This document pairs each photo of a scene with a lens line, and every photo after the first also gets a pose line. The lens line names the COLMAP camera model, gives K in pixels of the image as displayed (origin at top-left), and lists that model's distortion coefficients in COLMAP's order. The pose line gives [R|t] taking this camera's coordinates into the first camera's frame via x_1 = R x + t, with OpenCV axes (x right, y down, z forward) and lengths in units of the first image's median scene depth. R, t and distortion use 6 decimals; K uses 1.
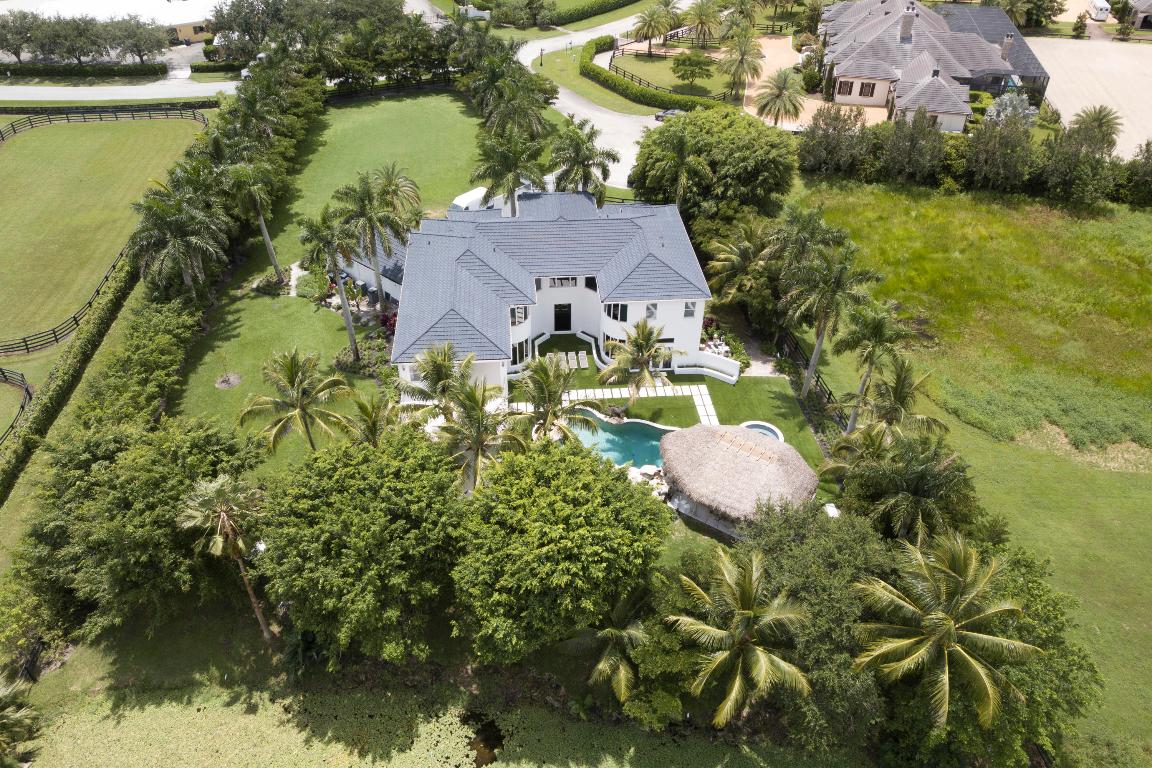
lens RADIAL K [[891.9, 0, 576.0], [0, 891.9, 384.0], [0, 0, 1]] dist [0.016572, -0.009011]
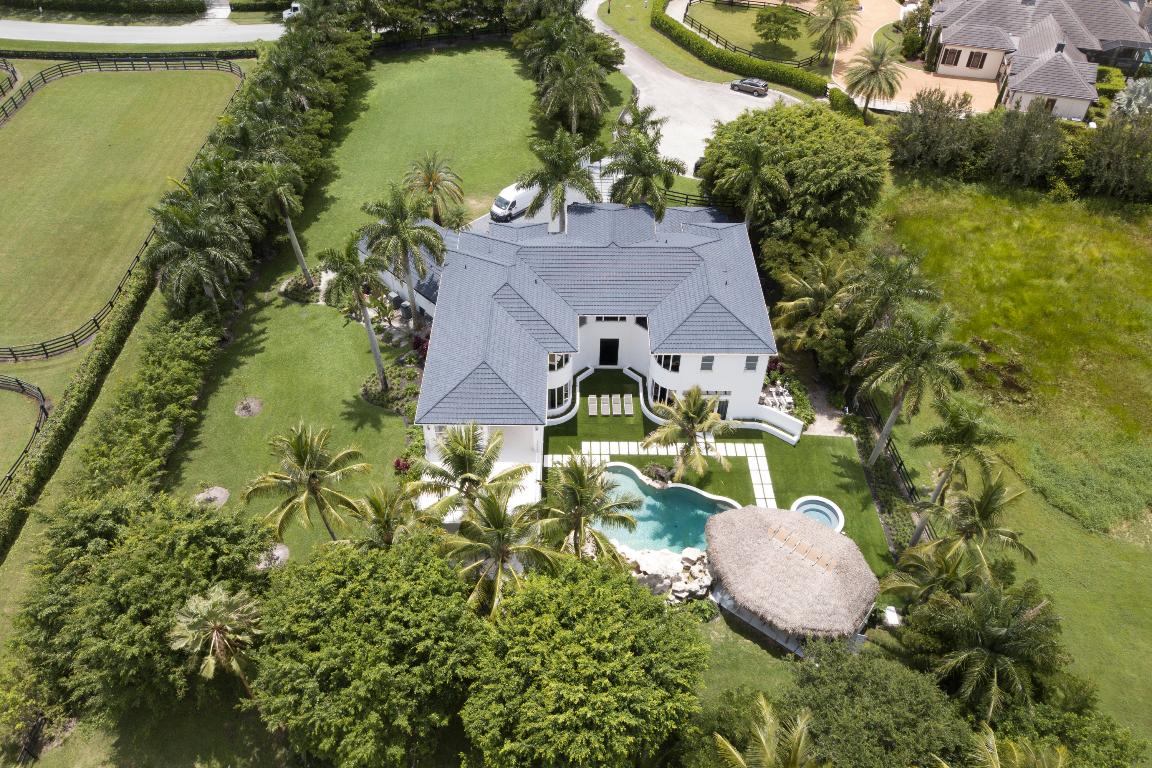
lens RADIAL K [[876.2, 0, 577.2], [0, 876.2, 390.3], [0, 0, 1]] dist [0.007436, 0.005056]
pose [[0.996433, 0.057921, -0.061374, 0.009406], [-0.048974, 0.989163, 0.138412, -0.157817], [0.068726, -0.134913, 0.988471, 0.110556]]
